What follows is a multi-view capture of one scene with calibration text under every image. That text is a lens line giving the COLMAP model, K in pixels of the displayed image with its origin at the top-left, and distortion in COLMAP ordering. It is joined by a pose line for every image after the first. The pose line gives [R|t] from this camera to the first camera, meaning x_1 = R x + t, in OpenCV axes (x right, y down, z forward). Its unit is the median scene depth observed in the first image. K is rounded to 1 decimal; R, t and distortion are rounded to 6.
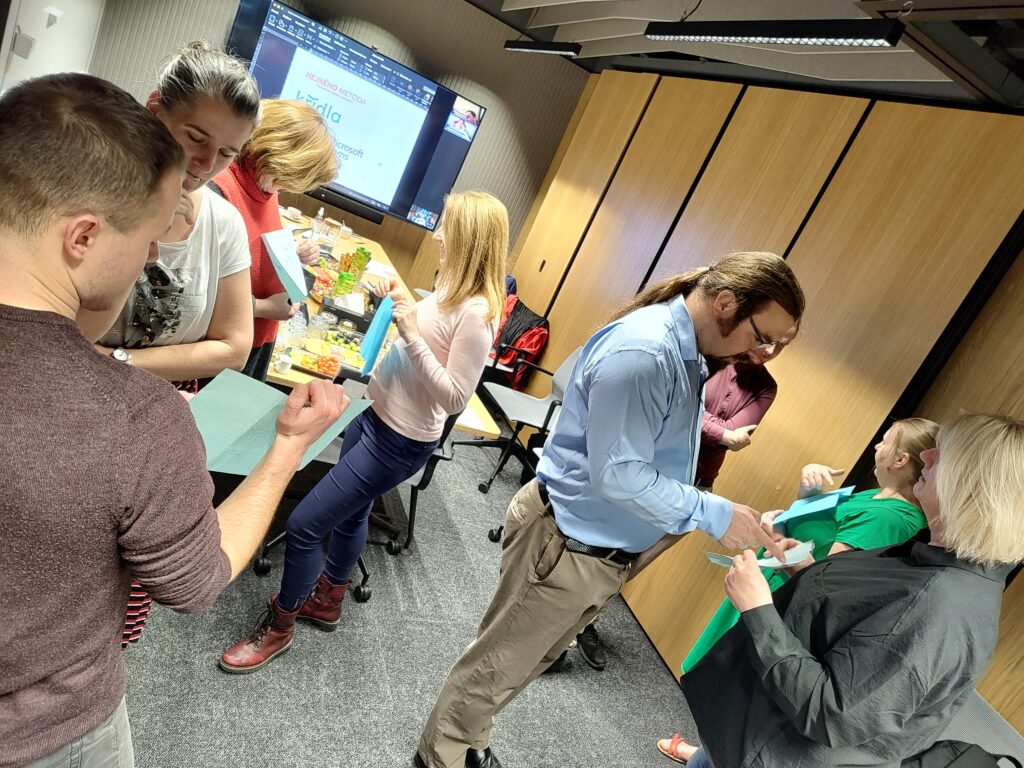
lens RADIAL K [[683.5, 0, 513.0], [0, 683.5, 384.4], [0, 0, 1]] dist [0.000383, -0.000542]
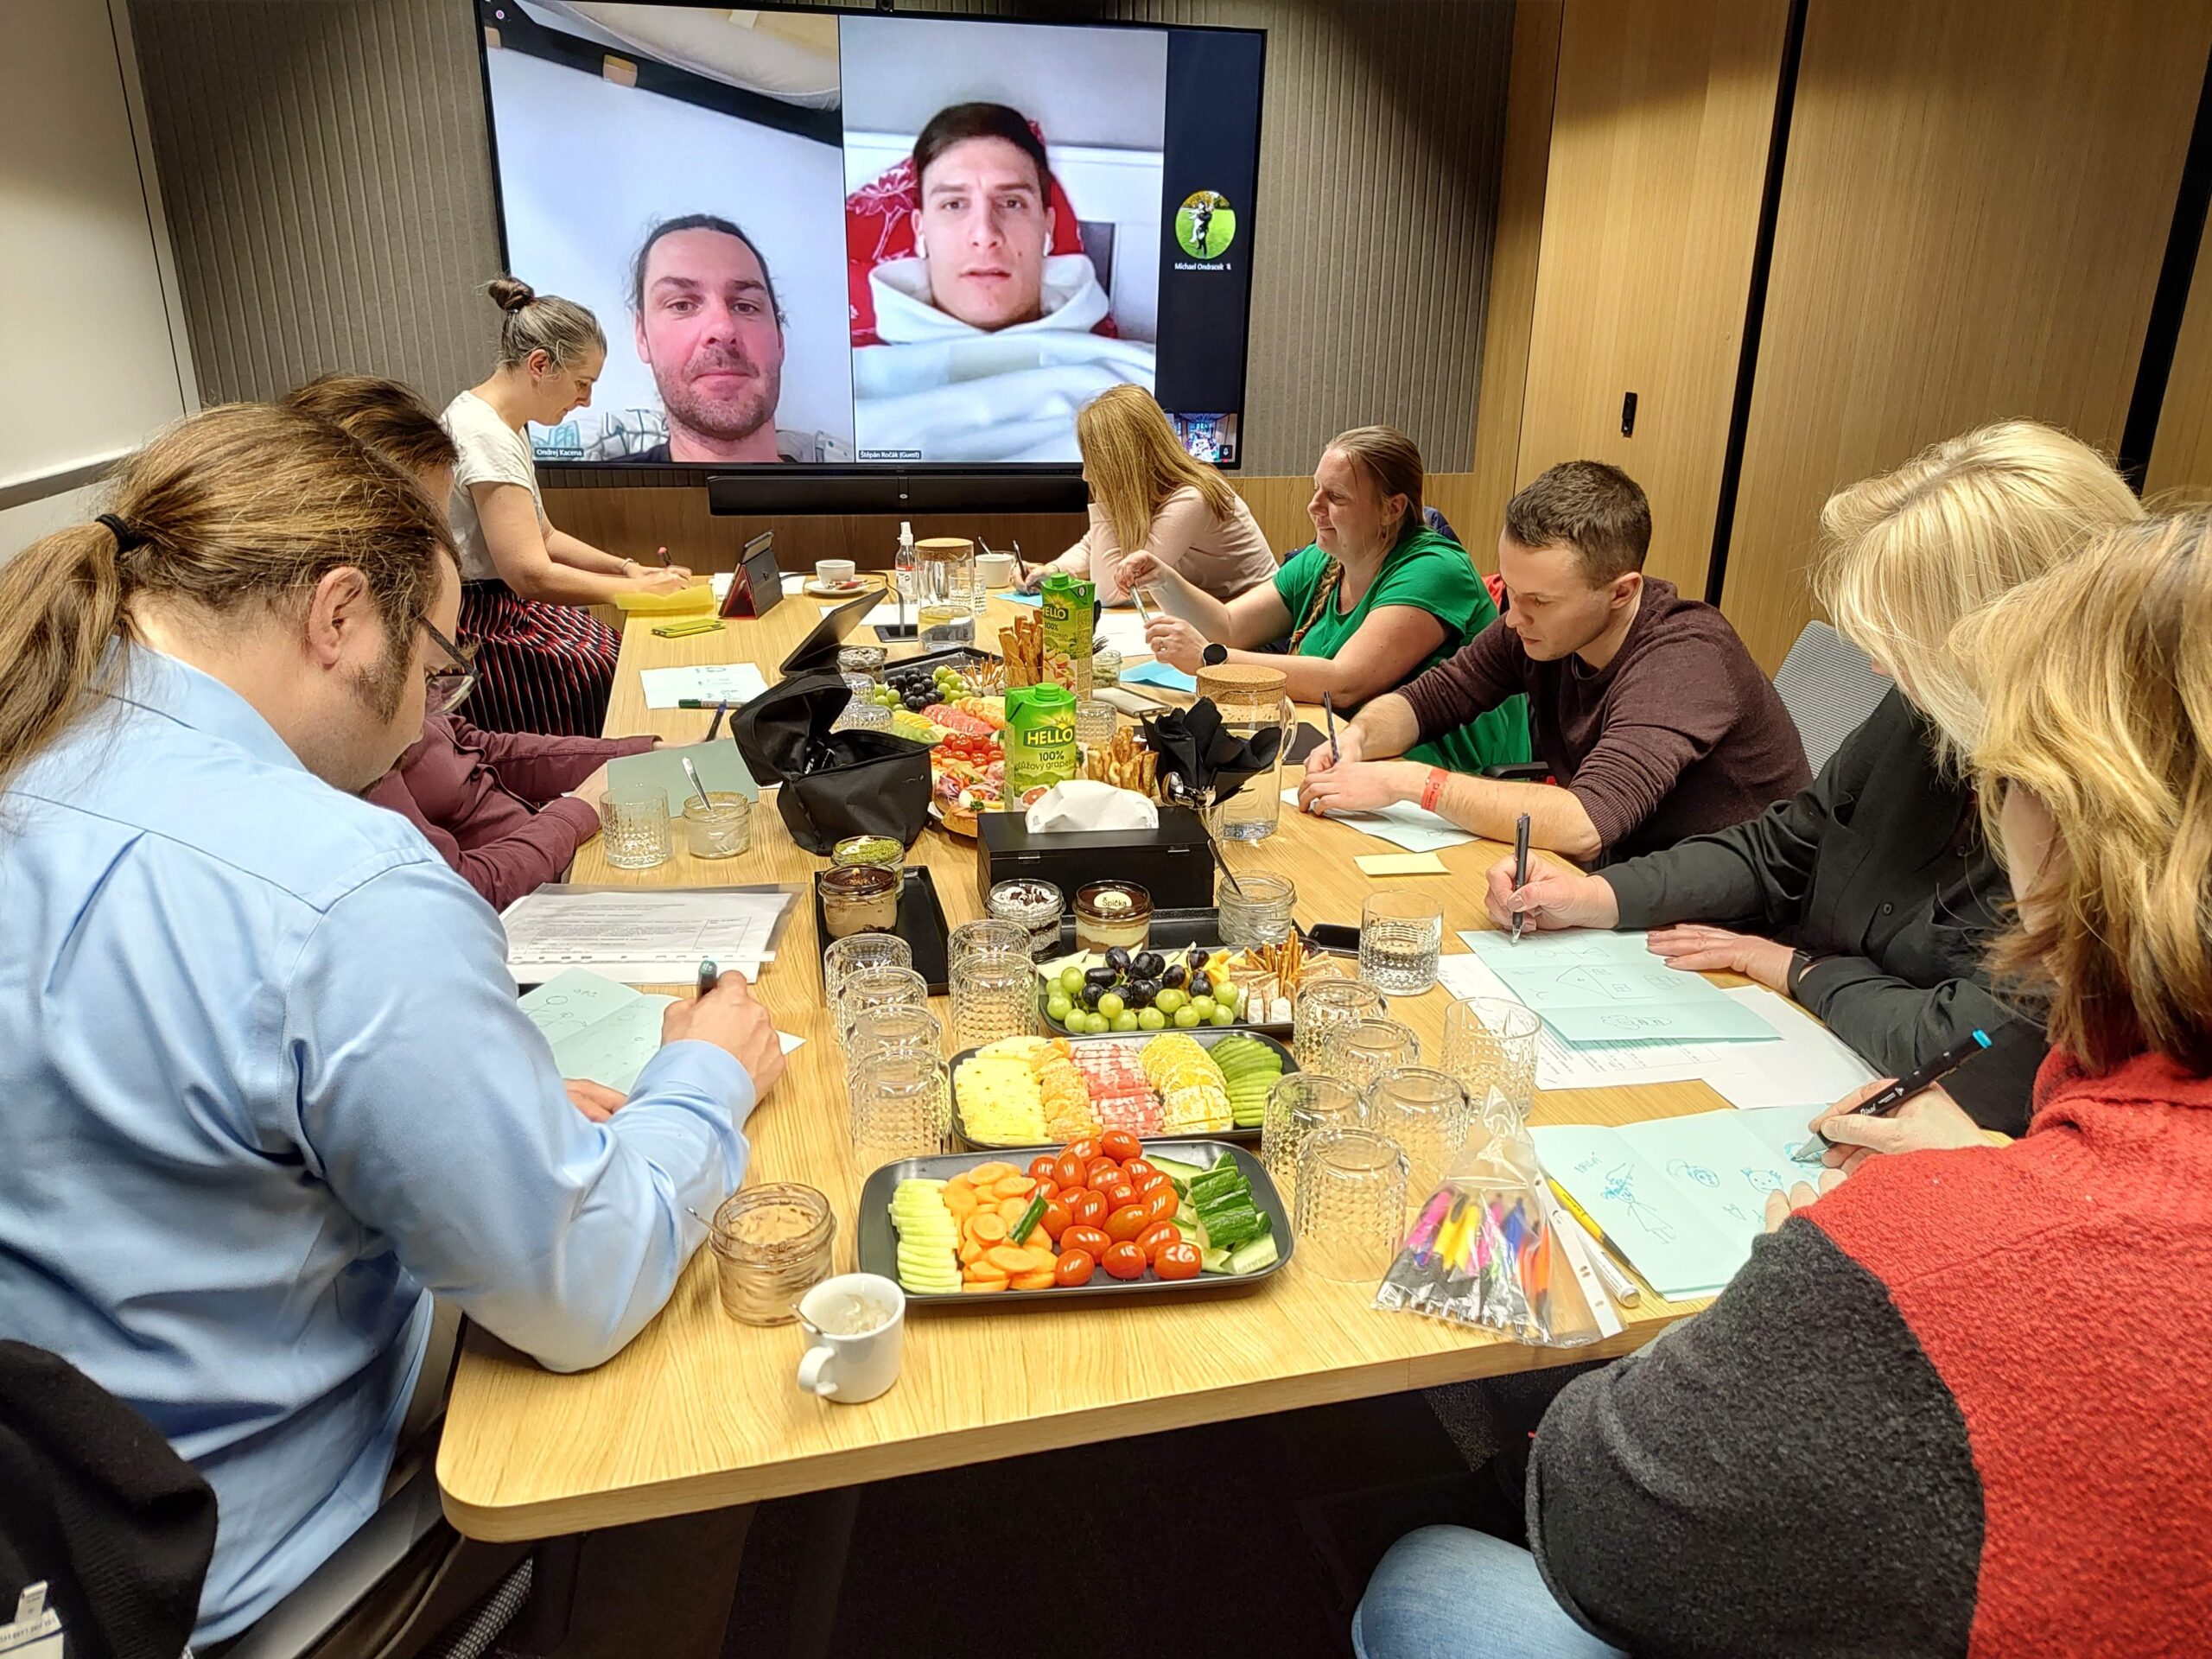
lens RADIAL K [[1476.5, 0, 1104.5], [0, 1476.5, 831.8], [0, 0, 1]] dist [0.000383, -0.000542]
pose [[0.904814, -0.350238, -0.242167, -0.120621], [0.348381, 0.935914, -0.051915, -0.085306], [0.244830, -0.037393, 0.968845, 0.538199]]
